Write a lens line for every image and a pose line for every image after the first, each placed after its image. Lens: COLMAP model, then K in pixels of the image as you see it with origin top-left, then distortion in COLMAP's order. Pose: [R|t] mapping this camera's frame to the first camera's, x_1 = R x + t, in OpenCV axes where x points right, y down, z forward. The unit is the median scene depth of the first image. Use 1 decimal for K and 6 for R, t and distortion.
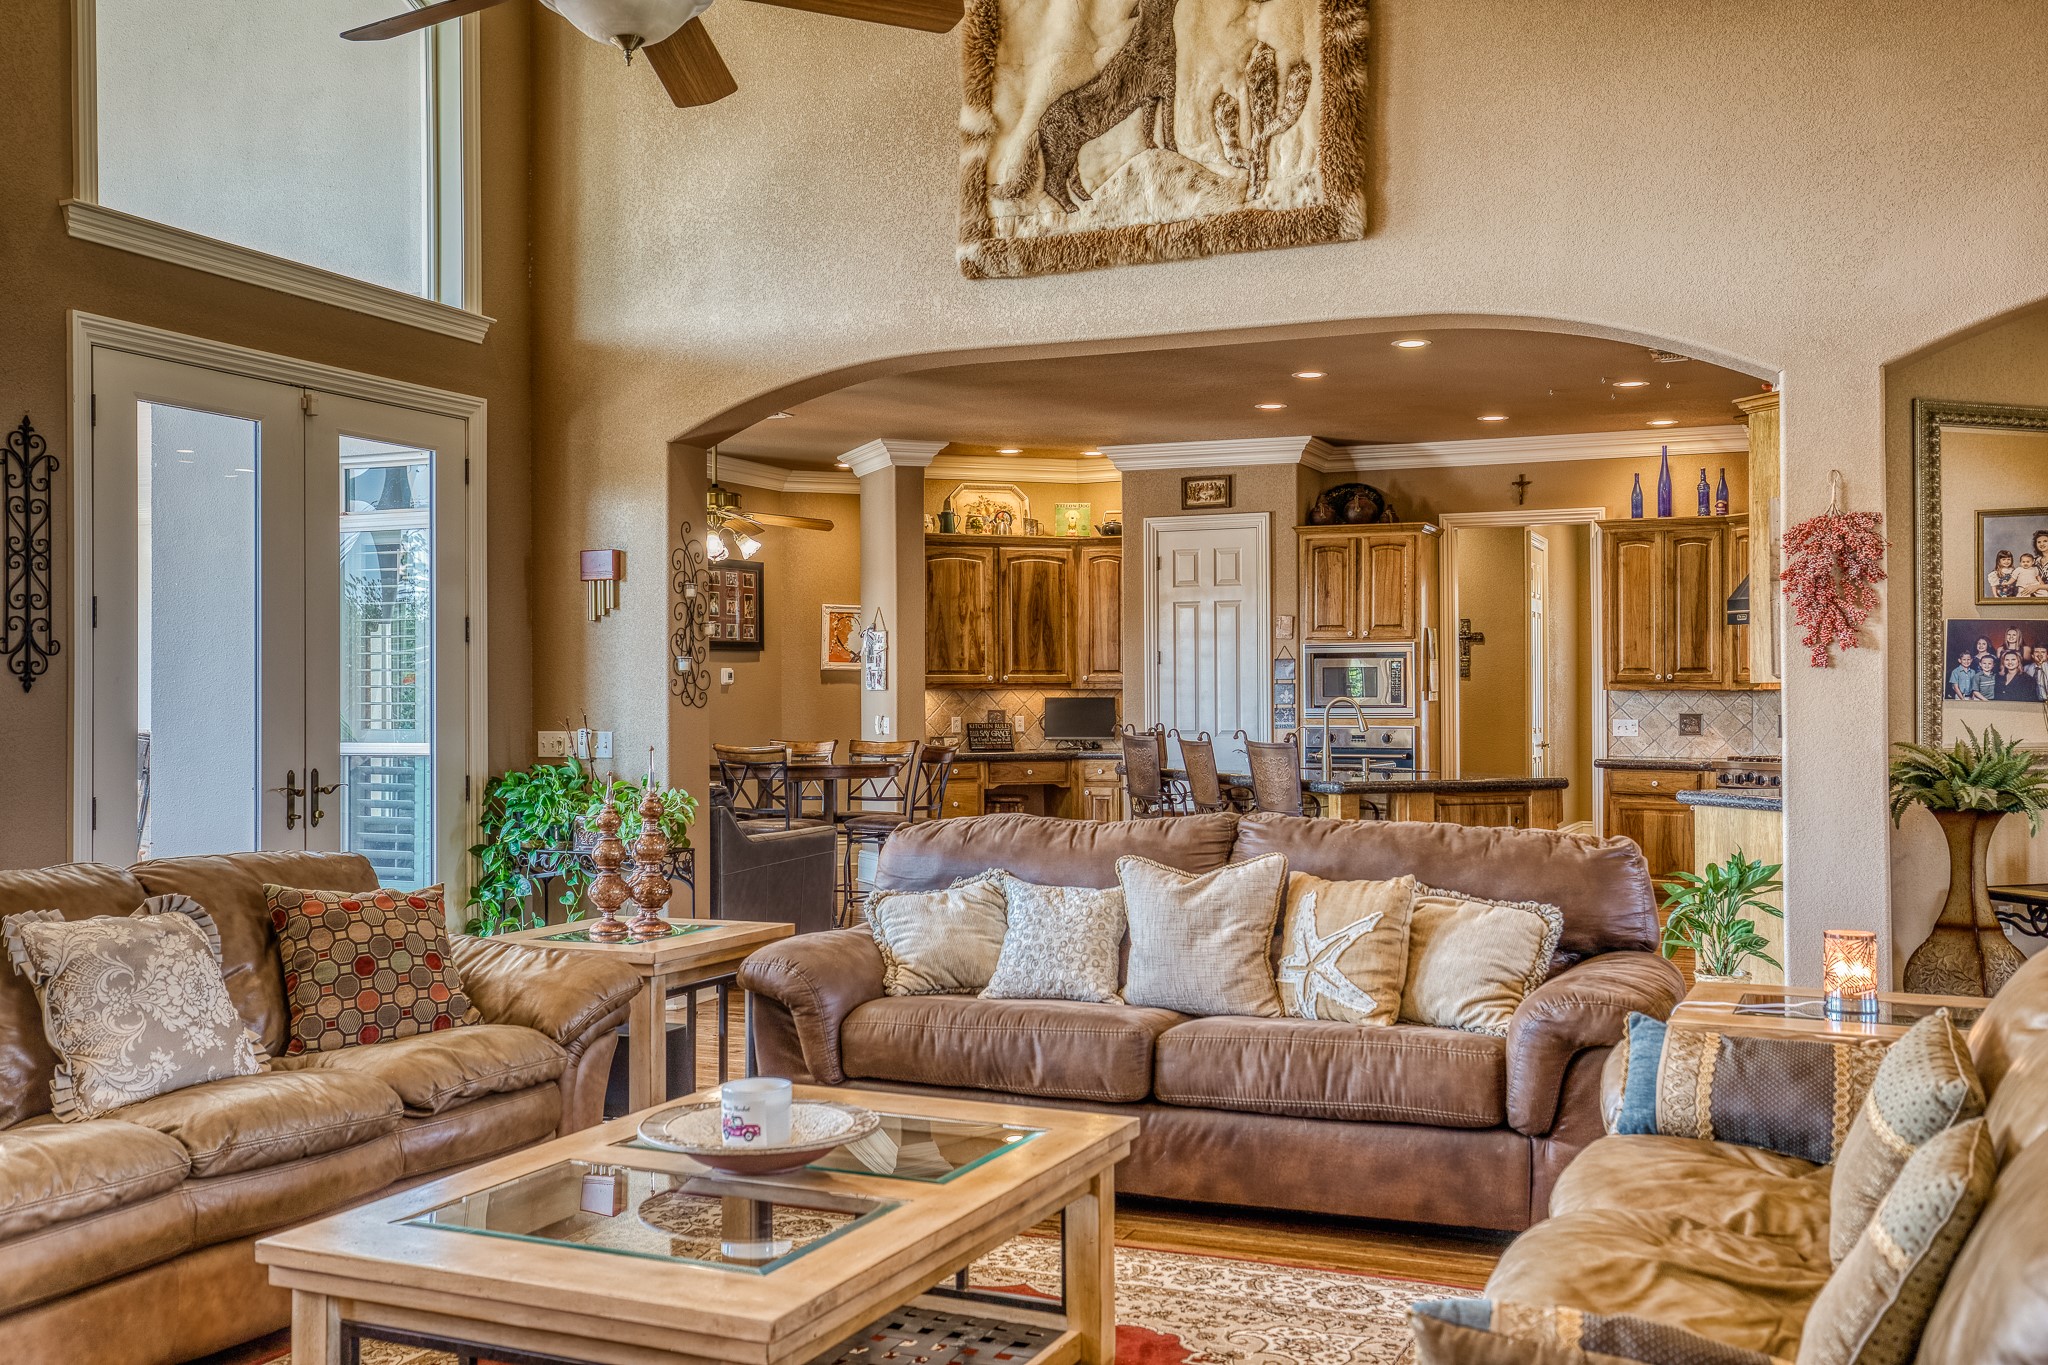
lens RADIAL K [[1977.8, 0, 1025.8], [0, 1977.8, 682.6], [0, 0, 1]] dist [0.034802, 0.000000]
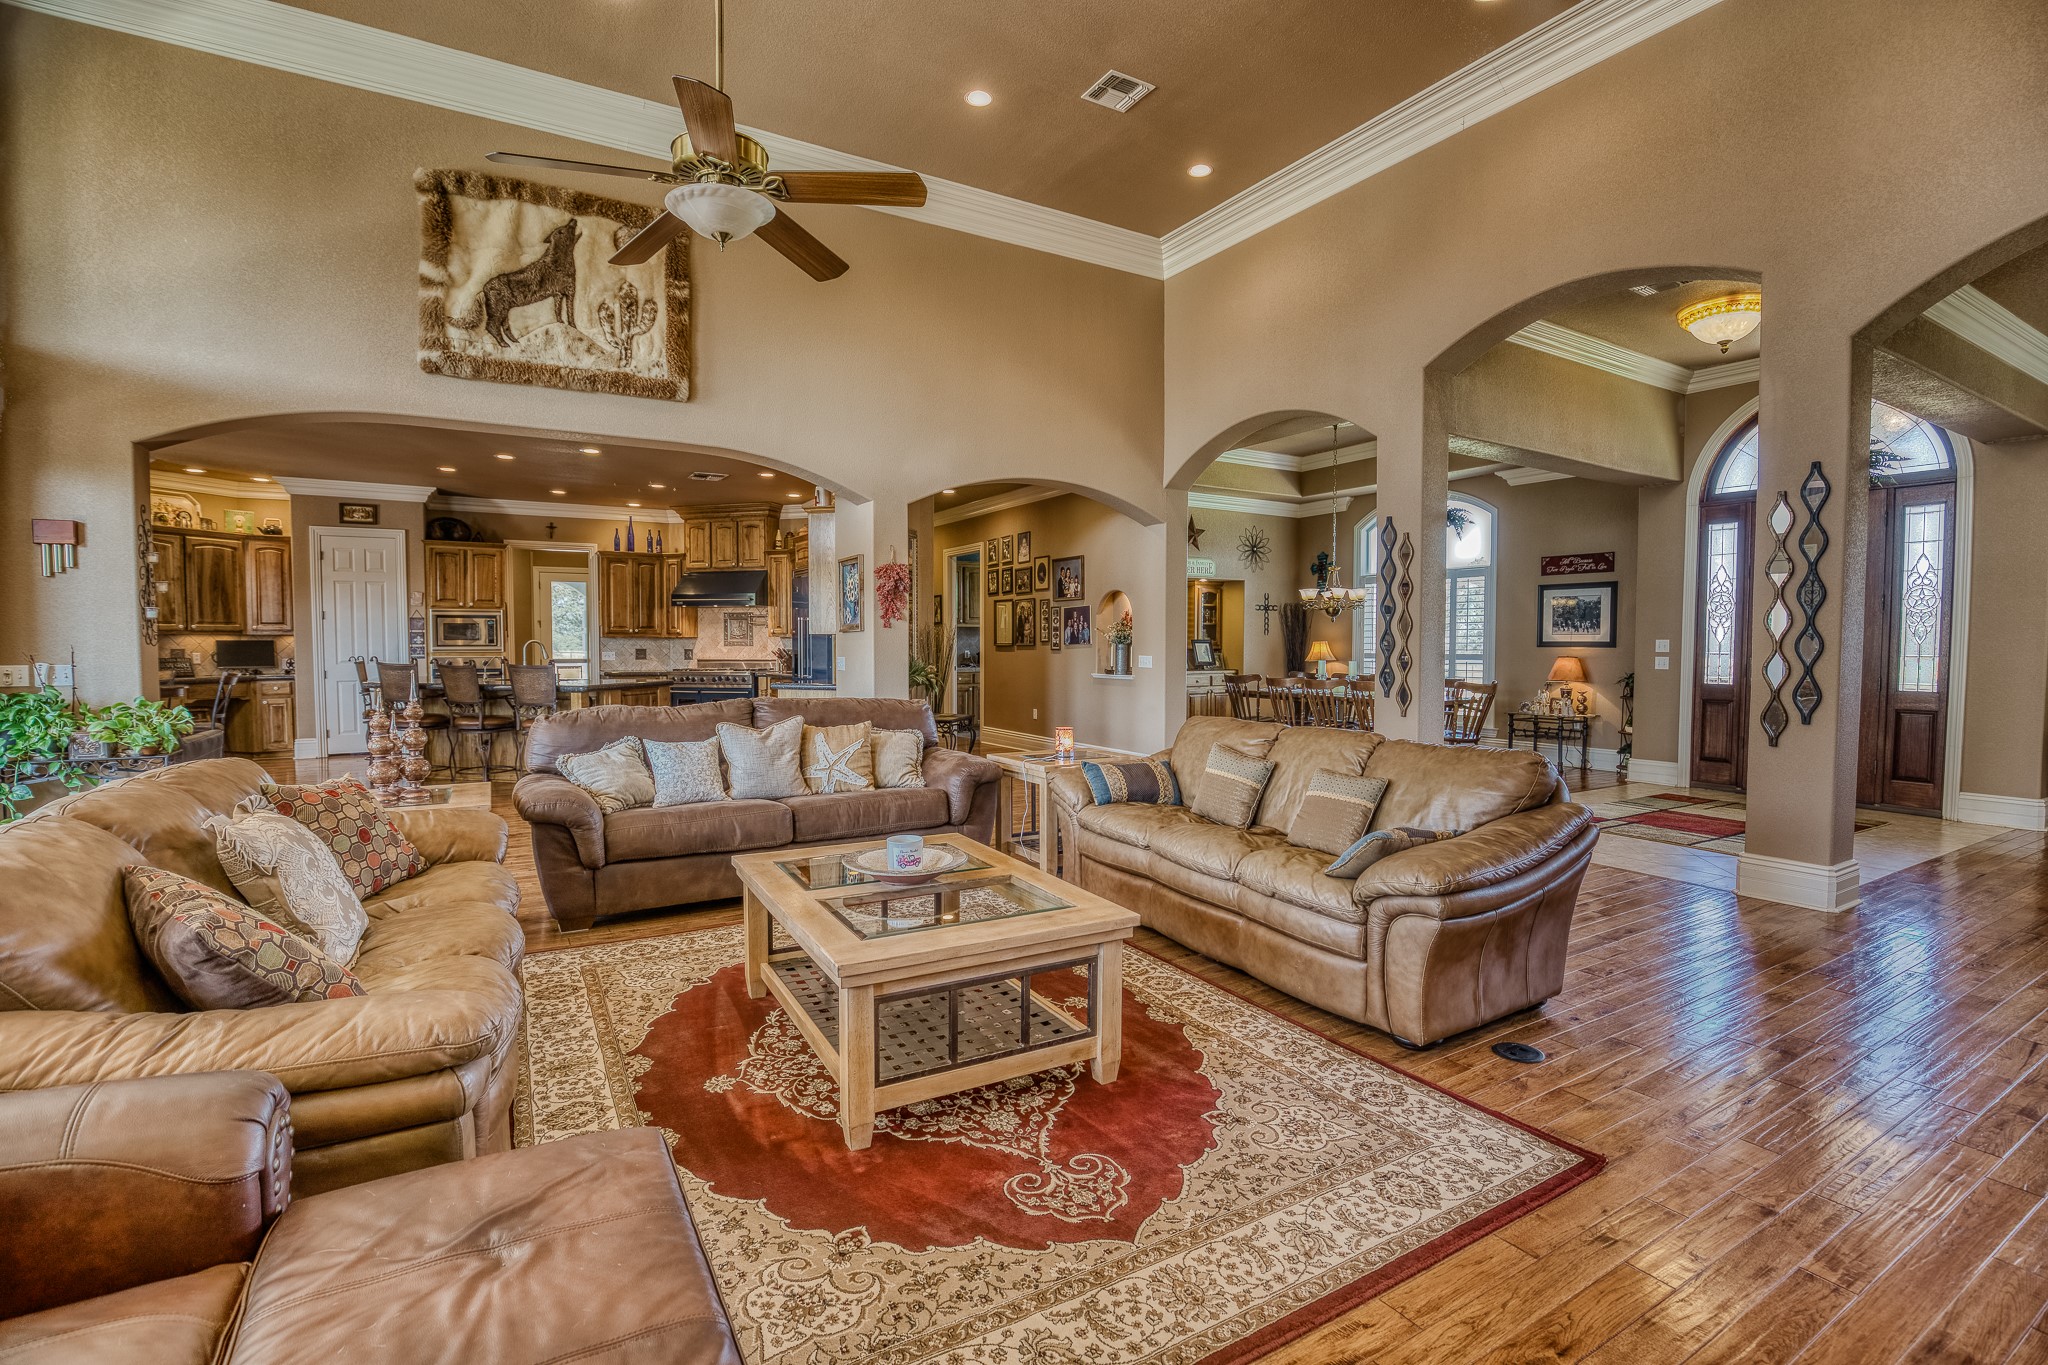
lens RADIAL K [[949.8, 0, 1032.9], [0, 949.8, 685.5], [0, 0, 1]] dist [-0.027032, 0.002209]
pose [[0.576868, -0.034512, 0.816108, -0.365629], [-0.008309, 0.998807, 0.048111, 0.004692], [-0.816795, -0.034534, 0.575893, 0.170517]]
